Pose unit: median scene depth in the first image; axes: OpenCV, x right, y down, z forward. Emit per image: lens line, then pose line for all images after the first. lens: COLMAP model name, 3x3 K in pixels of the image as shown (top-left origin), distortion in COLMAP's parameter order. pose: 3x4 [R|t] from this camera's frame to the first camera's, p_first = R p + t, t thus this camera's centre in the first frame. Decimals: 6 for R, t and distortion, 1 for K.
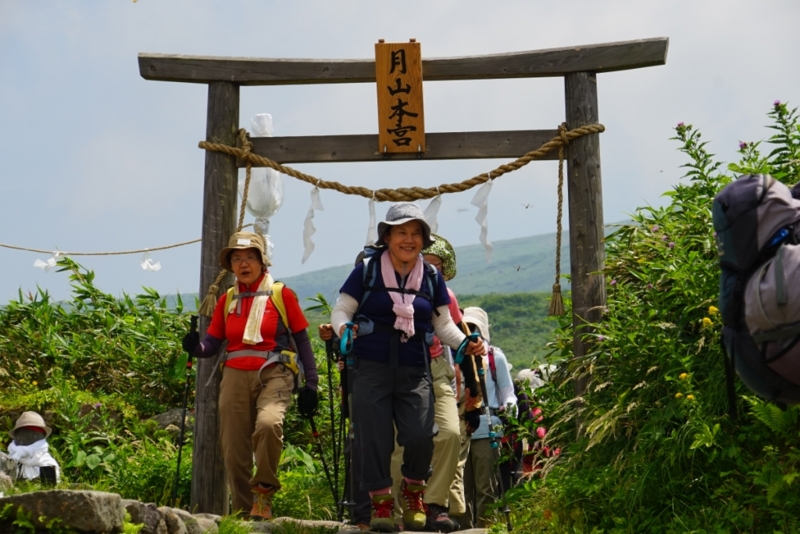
lens RADIAL K [[4214.6, 0, 399.5], [0, 4214.6, 266.5], [0, 0, 1]] dist [0.225280, 0.000000]
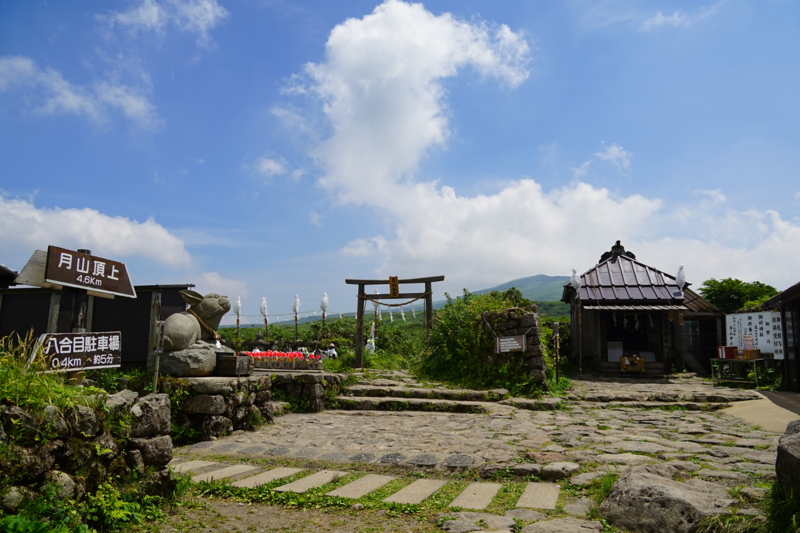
lens RADIAL K [[618.3, 0, 400.6], [0, 618.3, 266.3], [0, 0, 1]] dist [-0.001019, -0.002460]
pose [[0.999431, -0.007833, -0.032818, 0.033888], [0.005725, 0.997945, -0.063828, -0.016360], [0.033251, 0.063603, 0.997421, 0.225883]]
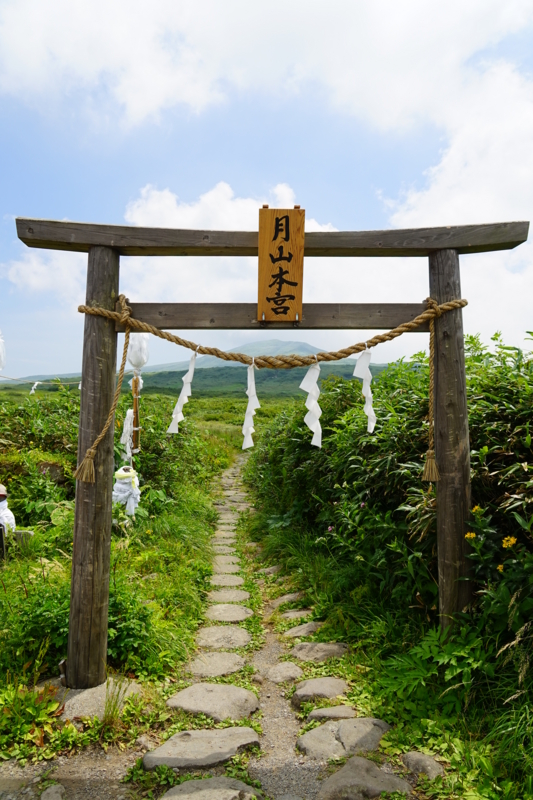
lens RADIAL K [[618.3, 0, 271.3], [0, 618.3, 400.8], [0, 0, 1]] dist [-0.001019, -0.002460]
pose [[0.982847, 0.008270, 0.184238, -0.029234], [-0.017088, 0.998780, 0.046324, -0.014489], [-0.183630, -0.048678, 0.981789, 0.850476]]
